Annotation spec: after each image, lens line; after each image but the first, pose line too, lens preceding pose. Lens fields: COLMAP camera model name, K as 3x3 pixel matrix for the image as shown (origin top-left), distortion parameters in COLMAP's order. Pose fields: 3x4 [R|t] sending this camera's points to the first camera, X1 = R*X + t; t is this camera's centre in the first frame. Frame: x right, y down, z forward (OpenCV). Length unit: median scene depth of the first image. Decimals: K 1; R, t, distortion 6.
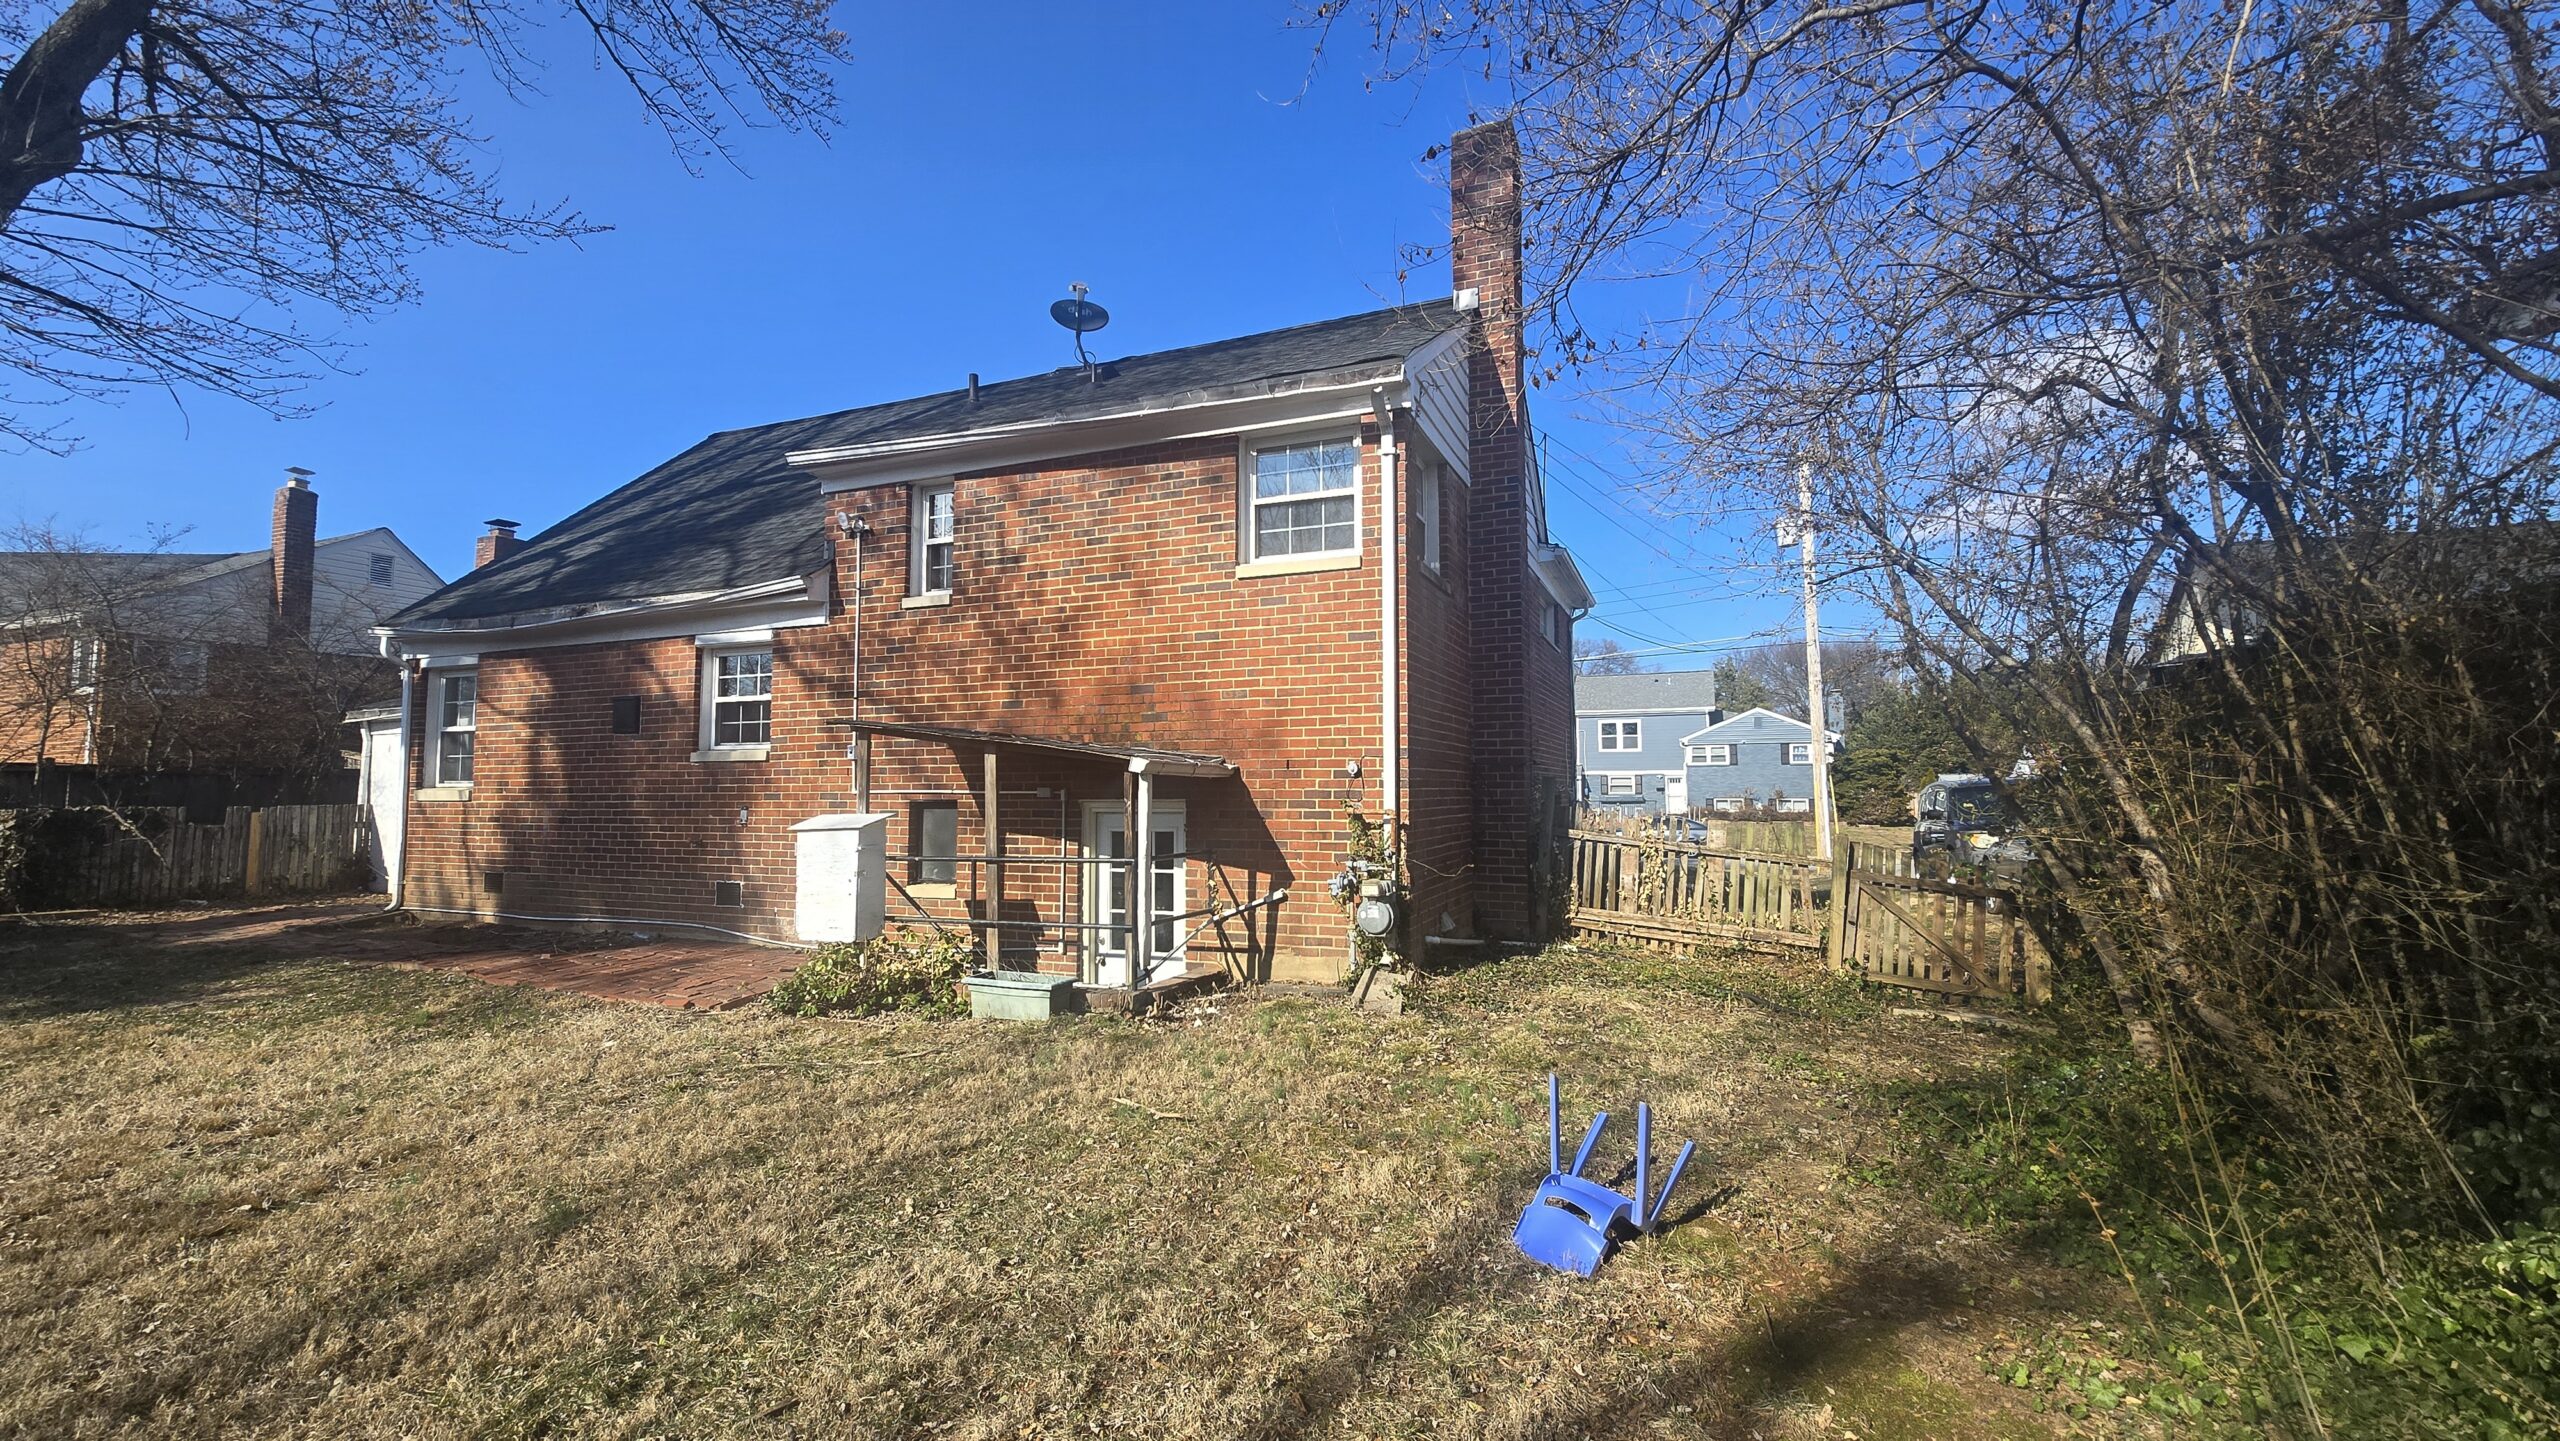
lens RADIAL K [[1038.4, 0, 1283.3], [0, 1038.4, 721.9], [0, 0, 1]] dist [0.000798, -0.000387]
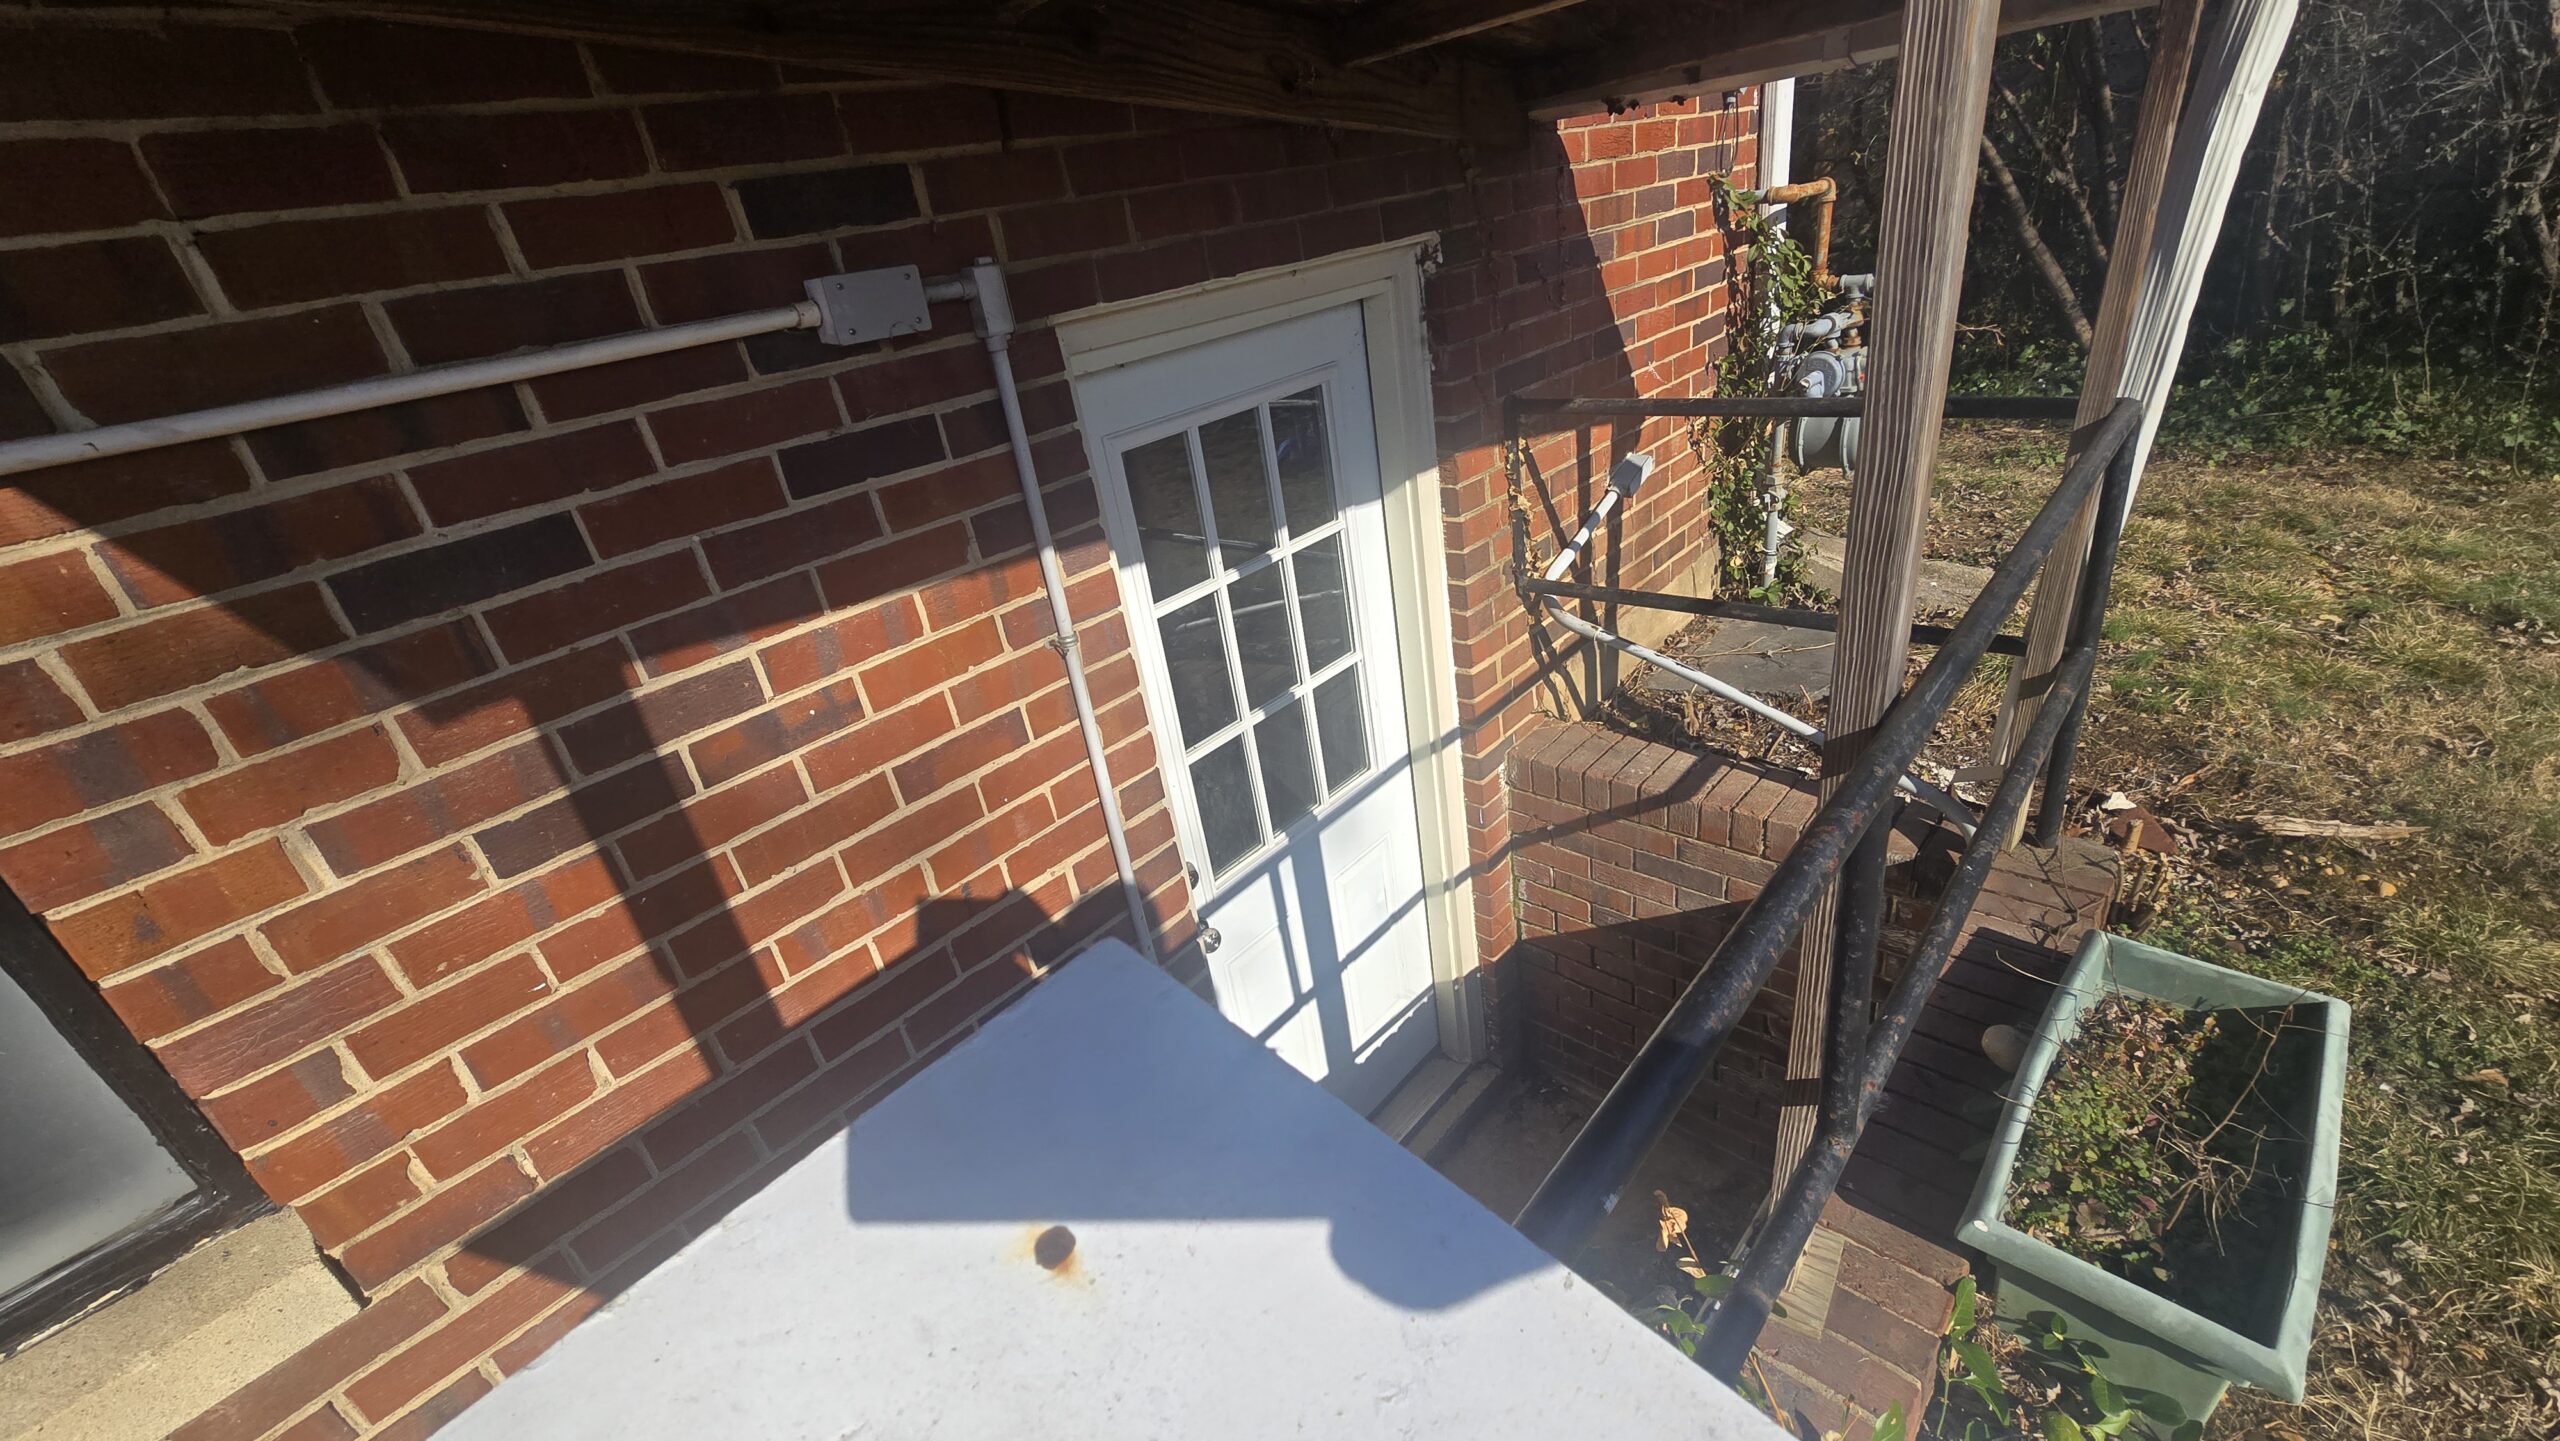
lens RADIAL K [[1035.5, 0, 1287.4], [0, 1035.5, 731.2], [0, 0, 1]] dist [-0.003570, -0.000729]
pose [[0.348941, -0.468058, 0.811888, -0.333622], [0.083333, 0.878408, 0.470591, 0.051804], [-0.933432, -0.096551, 0.345517, 0.815052]]
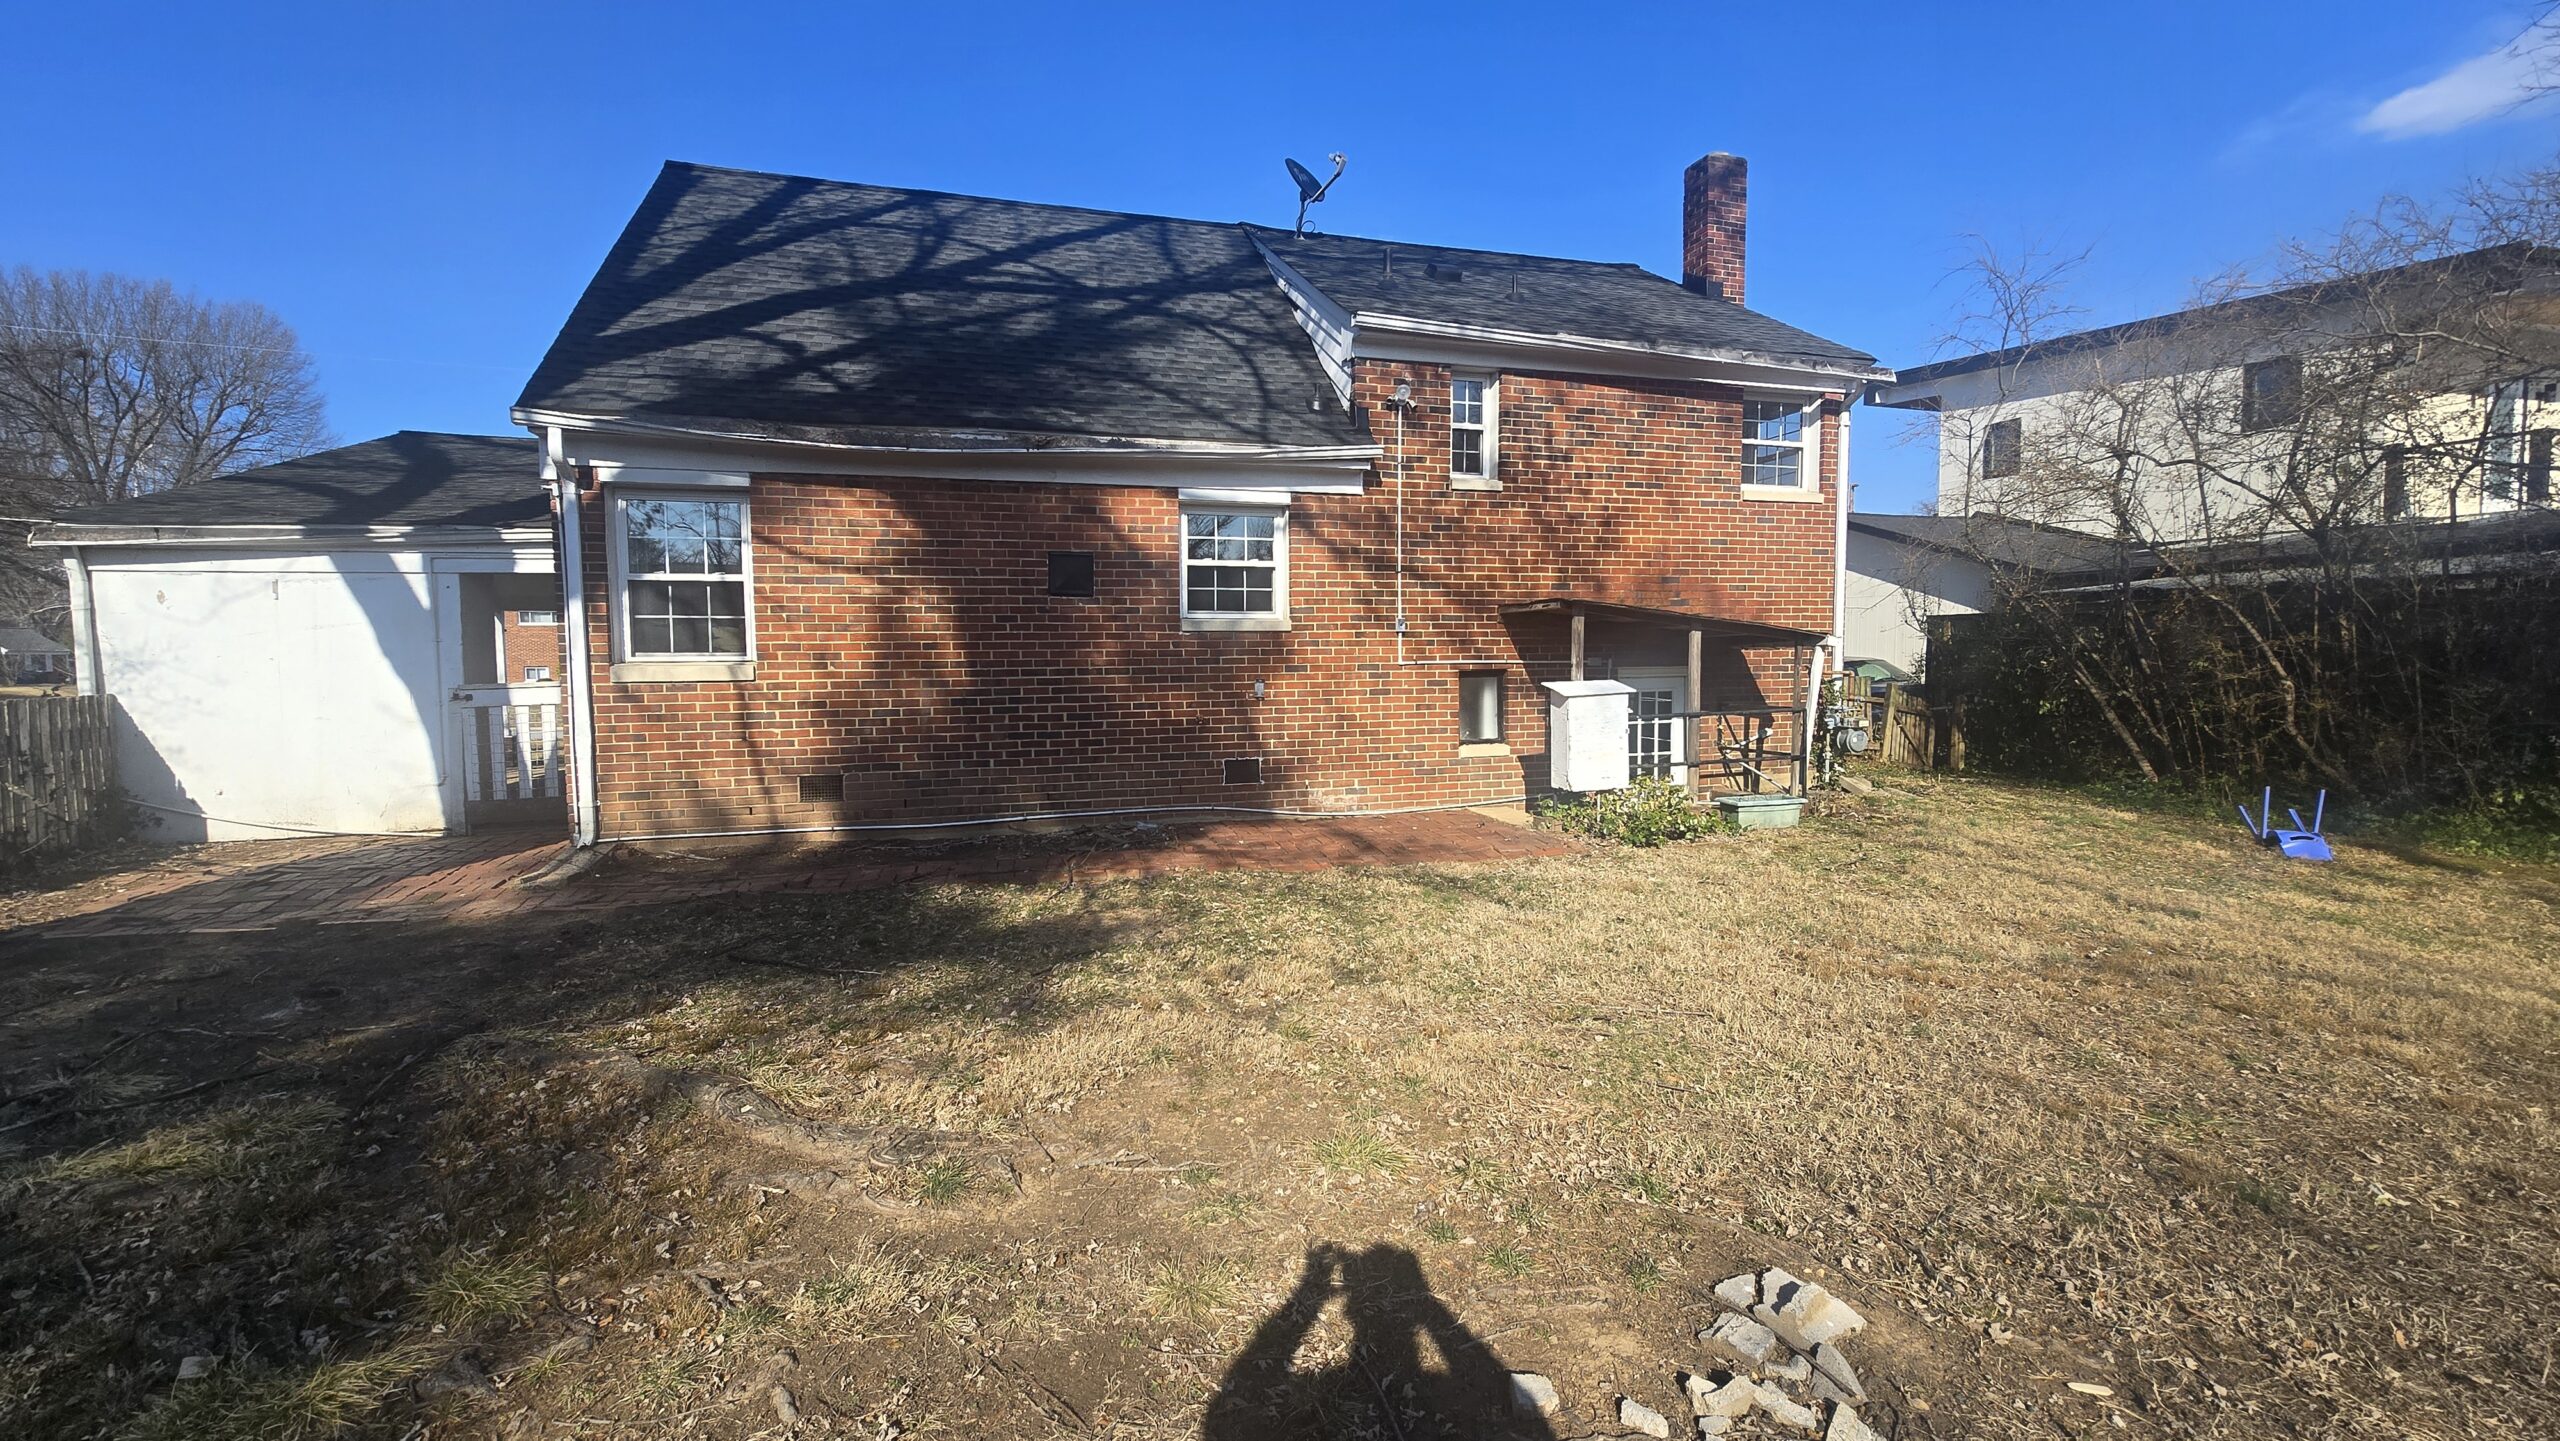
lens RADIAL K [[1024.4, 0, 1269.3], [0, 1024.4, 719.9], [0, 0, 1]] dist [-0.000100, -0.007220]
pose [[0.786246, -0.043278, 0.616397, -1.166027], [-0.035914, 0.992657, 0.115506, 0.010210], [-0.616870, -0.112953, 0.778918, 0.276599]]
